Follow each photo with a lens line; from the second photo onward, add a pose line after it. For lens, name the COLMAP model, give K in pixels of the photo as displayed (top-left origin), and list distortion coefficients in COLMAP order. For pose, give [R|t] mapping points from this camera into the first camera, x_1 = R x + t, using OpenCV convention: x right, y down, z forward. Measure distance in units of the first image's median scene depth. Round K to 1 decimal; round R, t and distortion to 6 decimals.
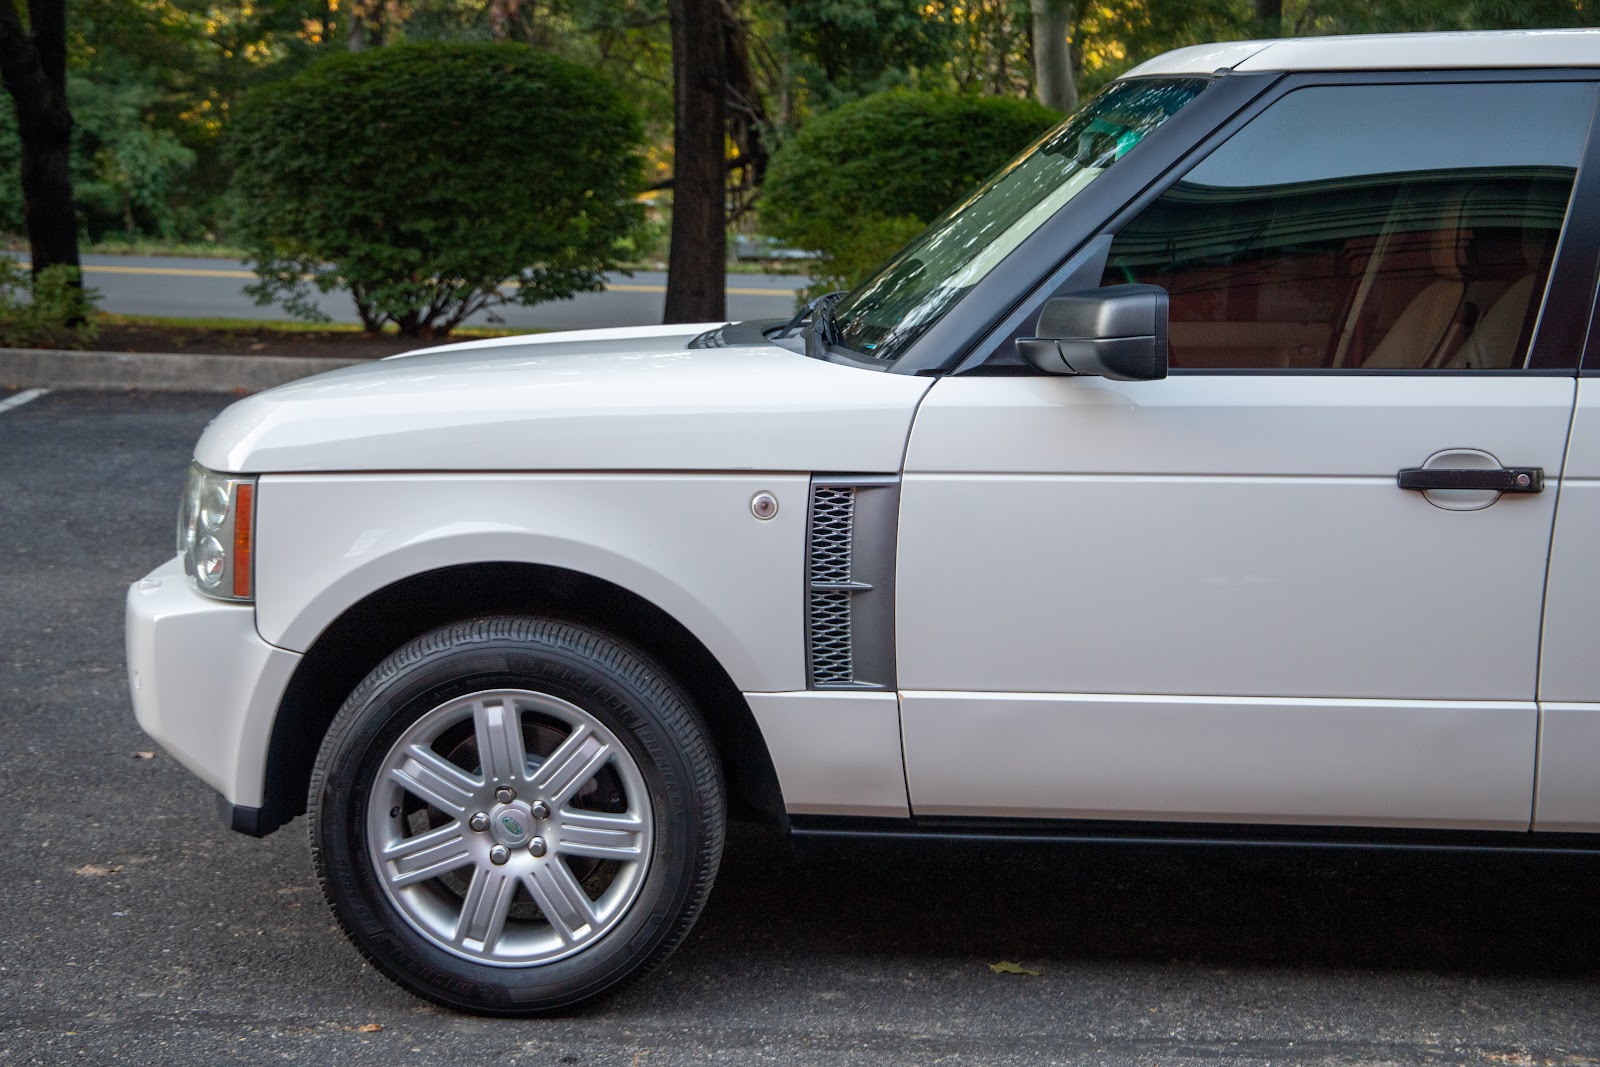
lens RADIAL K [[2331.0, 0, 817.6], [0, 2331.0, 541.3], [0, 0, 1]] dist [0.113115, 0.165219]
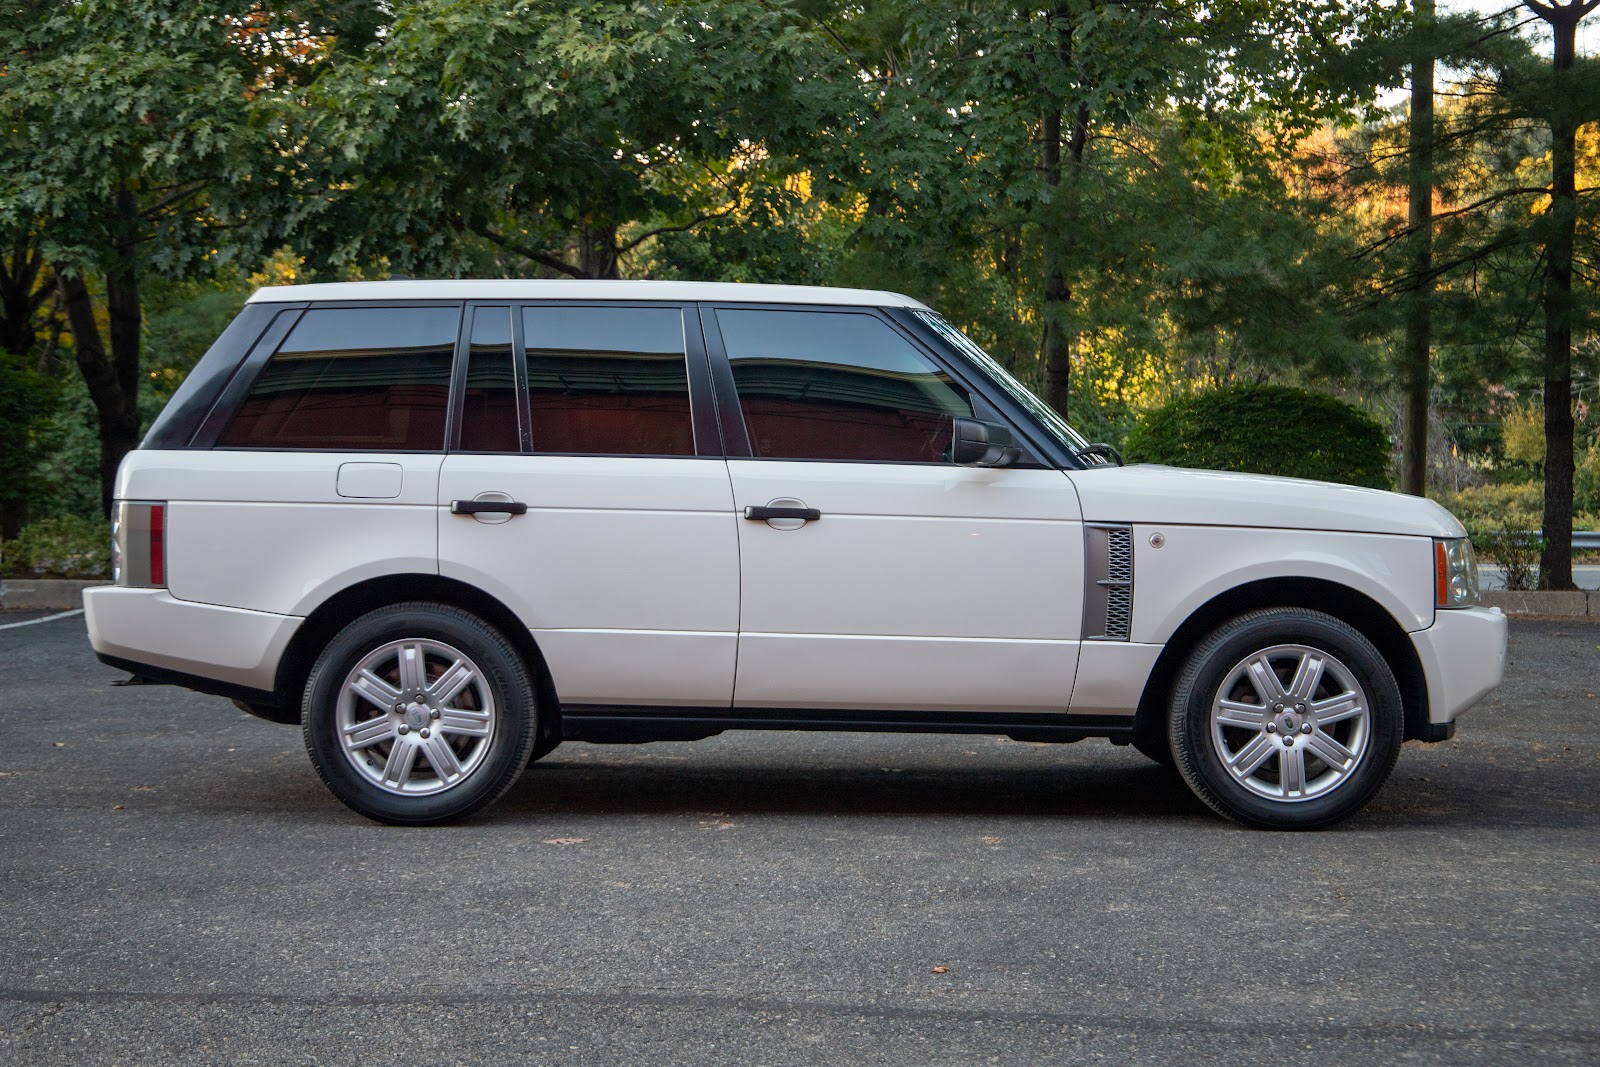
lens RADIAL K [[2287.5, 0, 828.6], [0, 2287.5, 536.9], [0, 0, 1]] dist [0.090387, 0.157476]
pose [[0.998605, -0.015854, -0.050359, 0.138845], [0.008605, 0.989969, -0.141019, 0.073975], [0.052089, 0.140389, 0.988725, -0.246953]]
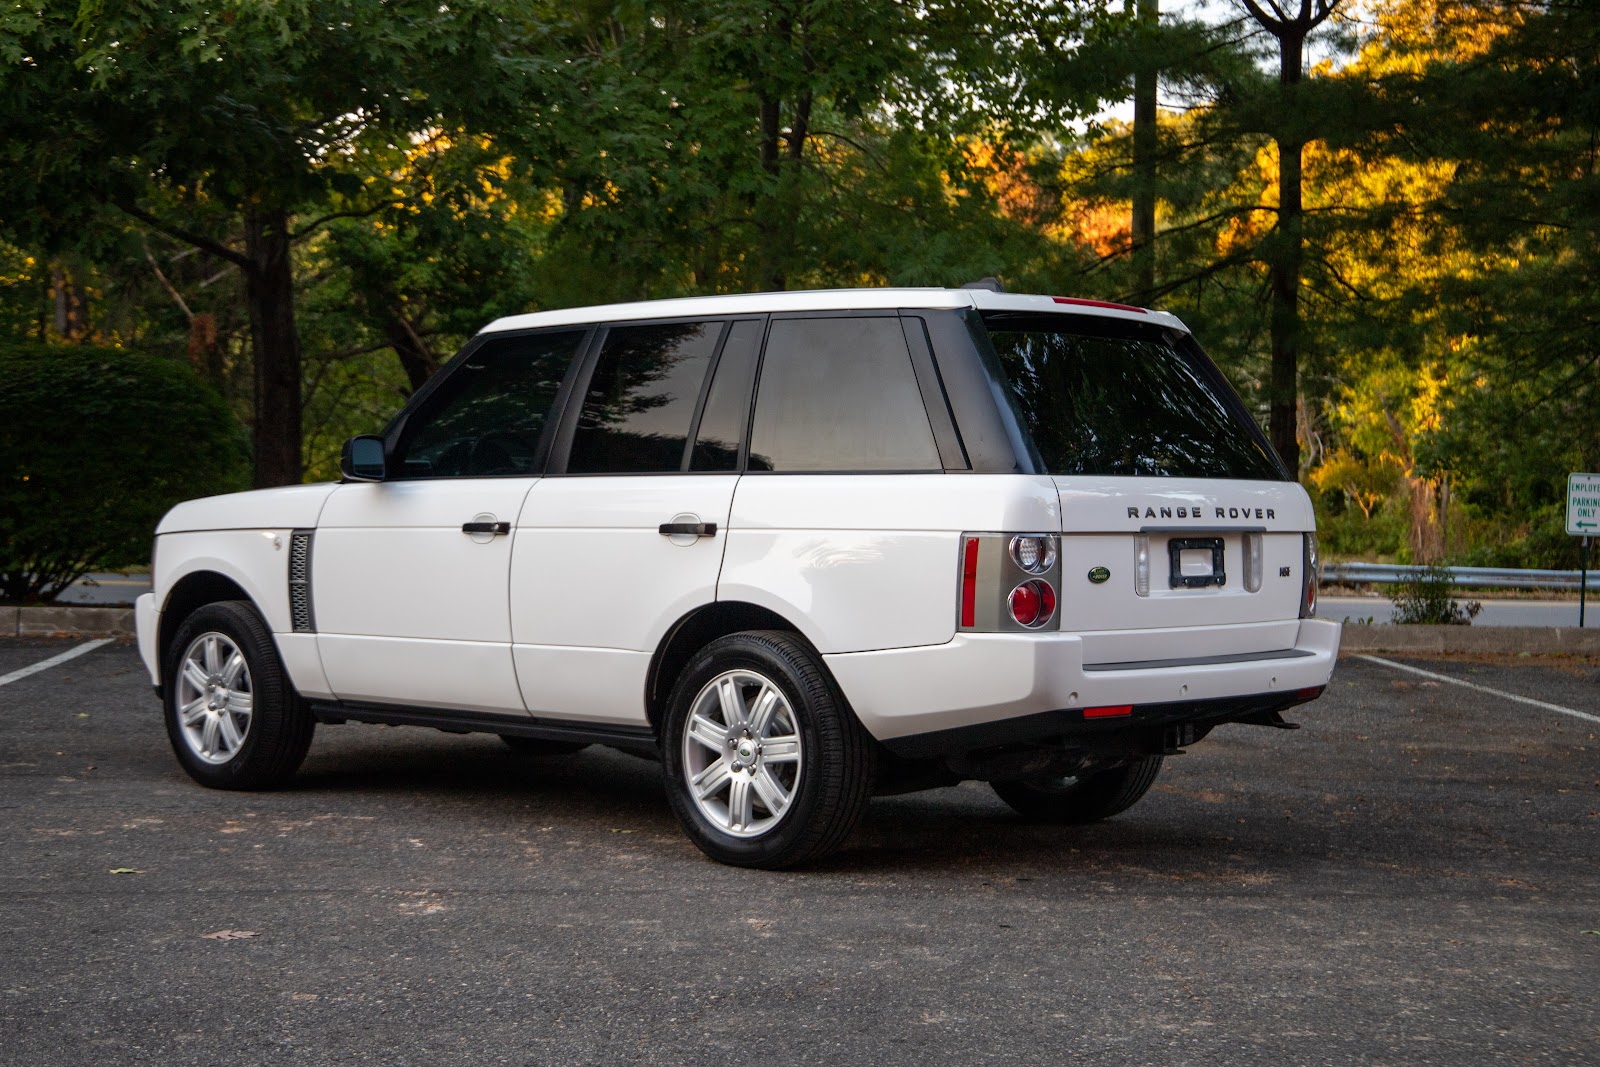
lens RADIAL K [[2340.7, 0, 833.7], [0, 2340.7, 548.4], [0, 0, 1]] dist [0.092886, 0.213891]
pose [[0.995957, -0.004650, 0.089706, 0.123849], [0.017657, 0.989310, -0.144753, 0.063860], [-0.088074, 0.145752, 0.985393, -0.172661]]
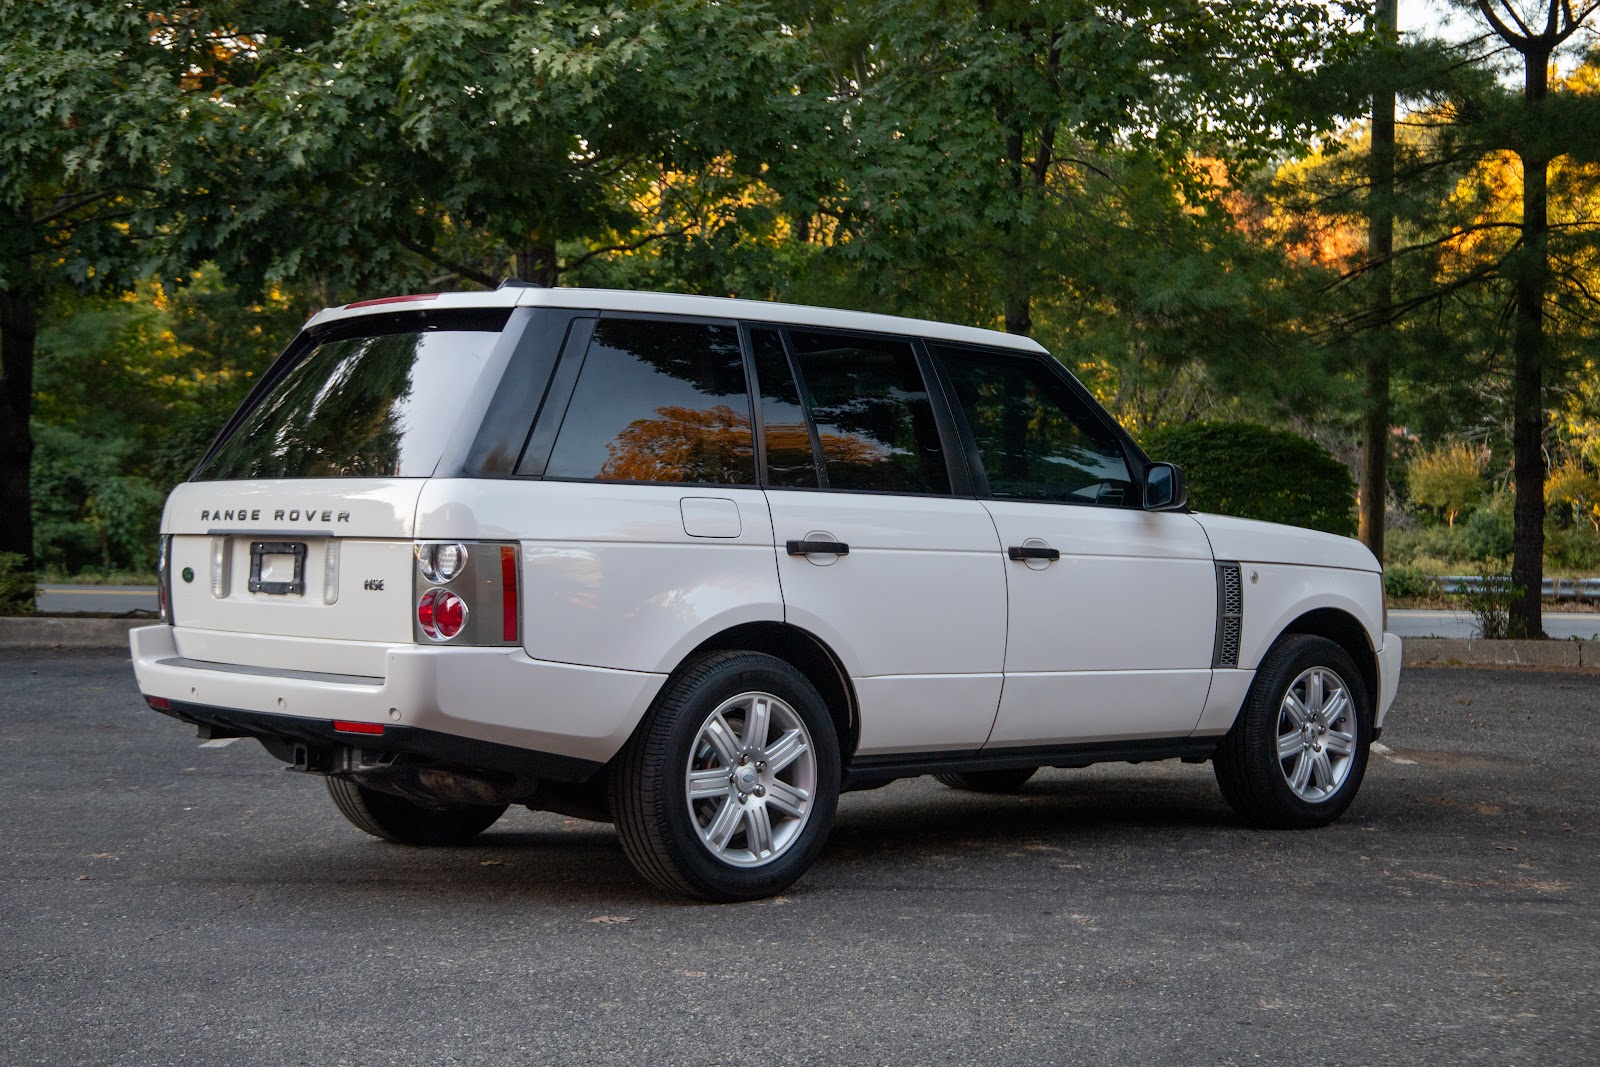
lens RADIAL K [[2340.7, 0, 833.7], [0, 2340.7, 548.4], [0, 0, 1]] dist [0.092886, 0.213891]
pose [[0.999975, -0.006292, 0.003075, 0.098886], [0.006686, 0.988370, -0.151922, 0.067115], [-0.002083, 0.151939, 0.988388, -0.206528]]
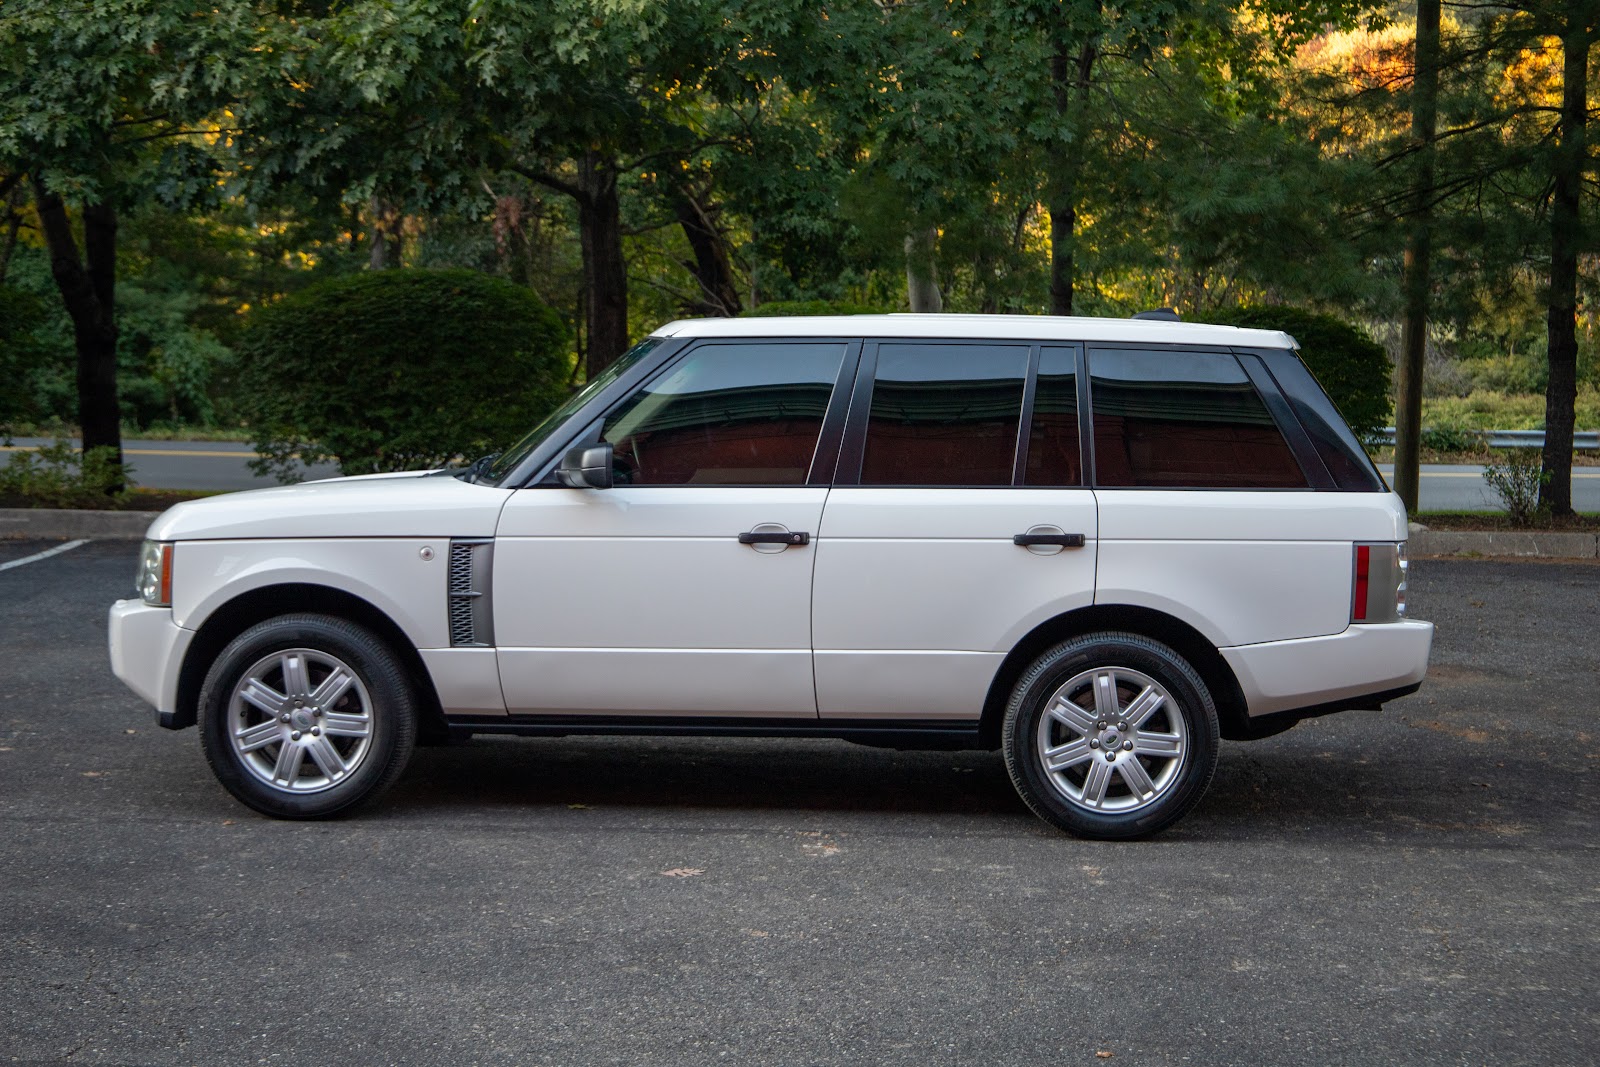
lens RADIAL K [[2369.3, 0, 833.8], [0, 2369.3, 540.9], [0, 0, 1]] dist [0.093174, 0.234469]
pose [[0.999789, -0.005854, -0.019686, 0.101128], [0.004305, 0.996956, -0.077844, 0.036999], [0.020082, 0.077742, 0.996771, -0.282292]]
